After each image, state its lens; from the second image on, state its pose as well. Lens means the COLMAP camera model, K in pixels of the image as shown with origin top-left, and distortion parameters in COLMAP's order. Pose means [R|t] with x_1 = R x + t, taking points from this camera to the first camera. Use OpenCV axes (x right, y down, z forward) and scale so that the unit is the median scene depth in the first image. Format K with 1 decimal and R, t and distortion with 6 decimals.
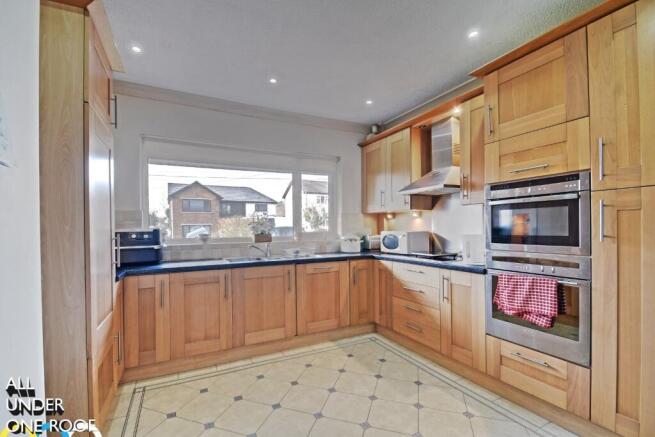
lens RADIAL K [[280.7, 0, 312.7], [0, 280.7, 223.6], [0, 0, 1]] dist [-0.000658, -0.000506]
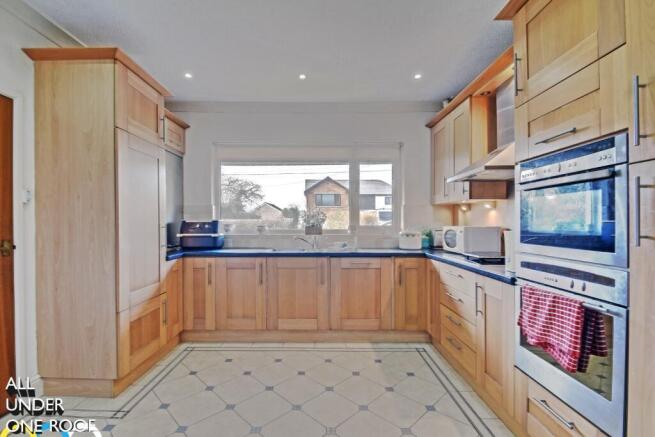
lens RADIAL K [[291.2, 0, 327.5], [0, 291.2, 218.5], [0, 0, 1]] dist [-0.000547, -0.000421]
pose [[0.902440, 0.006303, -0.430768, 0.394301], [-0.004122, 0.999974, 0.005998, 0.002199], [0.430795, -0.003637, 0.902443, 0.078344]]
